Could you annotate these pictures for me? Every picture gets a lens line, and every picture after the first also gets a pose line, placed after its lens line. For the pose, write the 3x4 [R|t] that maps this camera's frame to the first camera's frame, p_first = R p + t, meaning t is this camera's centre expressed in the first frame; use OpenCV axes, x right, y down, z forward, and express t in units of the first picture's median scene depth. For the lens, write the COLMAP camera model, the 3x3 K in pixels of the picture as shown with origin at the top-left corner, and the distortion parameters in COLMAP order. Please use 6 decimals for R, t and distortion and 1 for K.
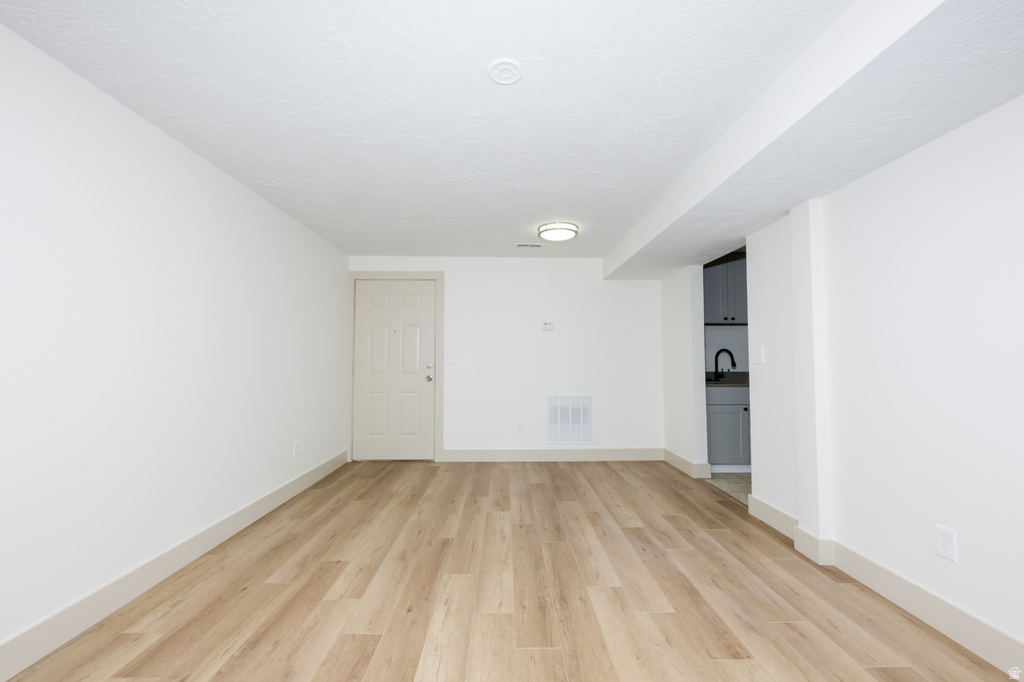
lens RADIAL K [[409.5, 0, 510.1], [0, 409.5, 342.4], [0, 0, 1]] dist [0.001644, 0.000014]
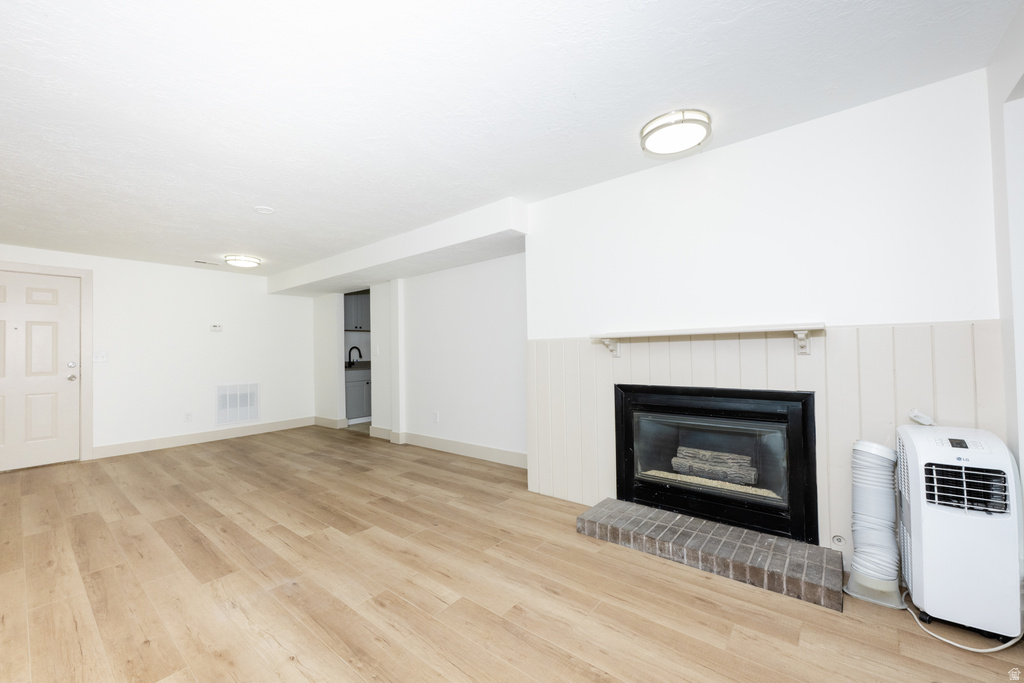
lens RADIAL K [[404.9, 0, 515.0], [0, 404.9, 344.0], [0, 0, 1]] dist [-0.000716, -0.000043]
pose [[0.633796, 0.000023, 0.773500, -0.471591], [-0.012298, 0.999874, 0.010046, -0.027721], [-0.773403, -0.015880, 0.633716, -0.742795]]
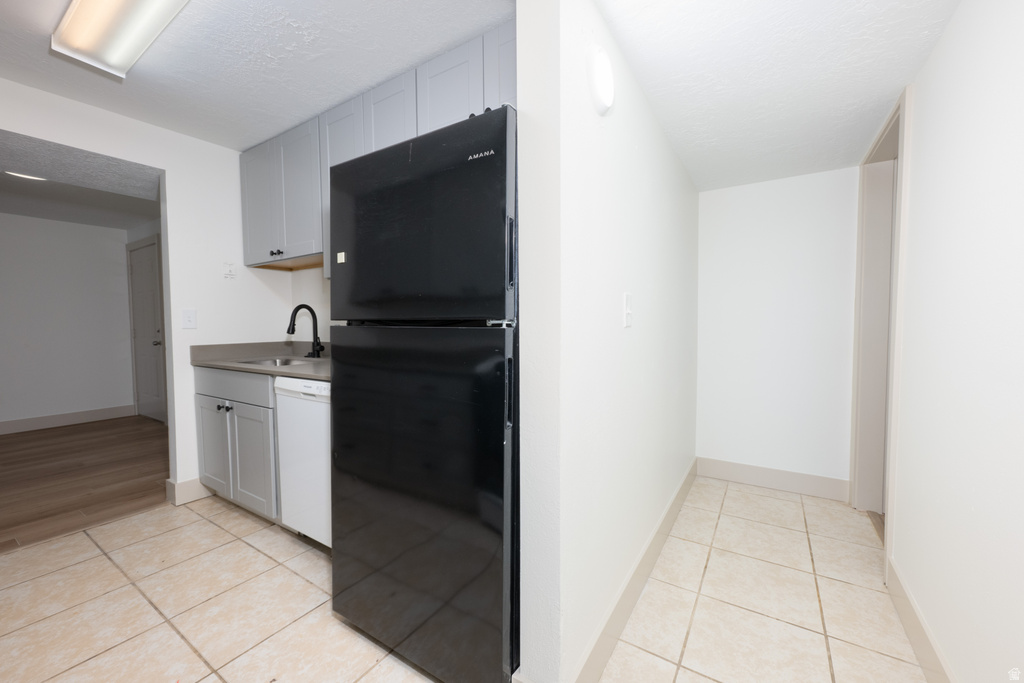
lens RADIAL K [[402.4, 0, 509.3], [0, 402.4, 342.7], [0, 0, 1]] dist [0.001172, 0.000088]
pose [[0.831353, 0.021455, -0.555330, 1.822689], [0.029093, 0.996204, 0.082042, 0.069946], [0.554982, -0.084362, 0.827574, 1.158739]]
